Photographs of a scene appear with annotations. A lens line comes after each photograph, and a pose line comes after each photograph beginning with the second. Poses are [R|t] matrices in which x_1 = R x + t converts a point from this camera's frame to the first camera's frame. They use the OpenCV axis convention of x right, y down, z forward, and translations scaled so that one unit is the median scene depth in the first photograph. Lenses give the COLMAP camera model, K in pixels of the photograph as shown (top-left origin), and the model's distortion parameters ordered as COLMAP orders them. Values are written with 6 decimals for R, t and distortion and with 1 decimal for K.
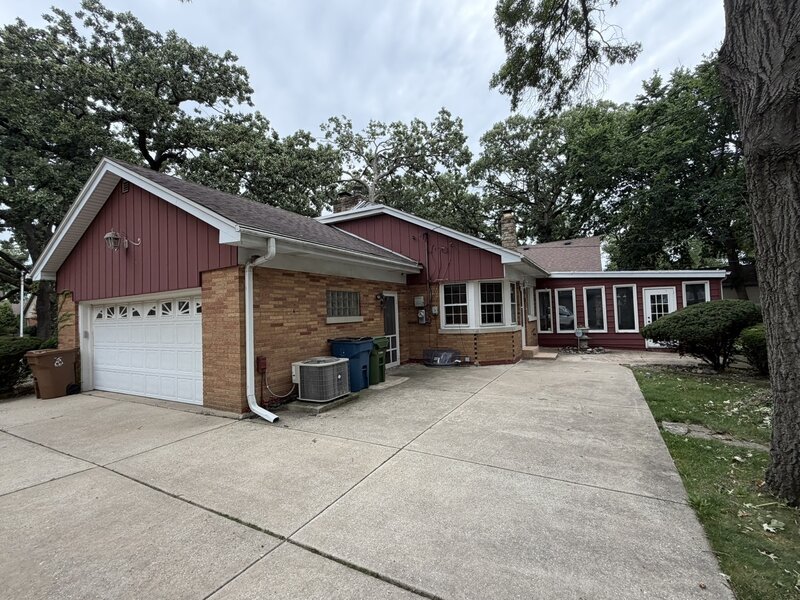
lens RADIAL K [[360.6, 0, 398.6], [0, 360.6, 304.6], [0, 0, 1]] dist [0.002499, -0.000012]
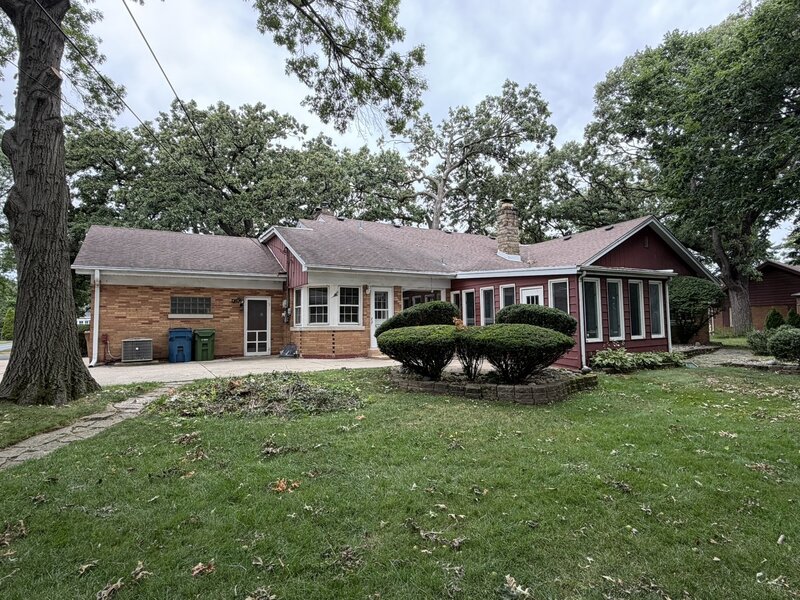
lens RADIAL K [[436.0, 0, 401.8], [0, 436.0, 294.5], [0, 0, 1]] dist [-0.006373, -0.000660]
pose [[0.876616, -0.011656, -0.481049, 1.073568], [-0.002256, 0.999596, -0.028333, 0.001239], [0.481185, 0.025922, 0.876236, -0.100285]]
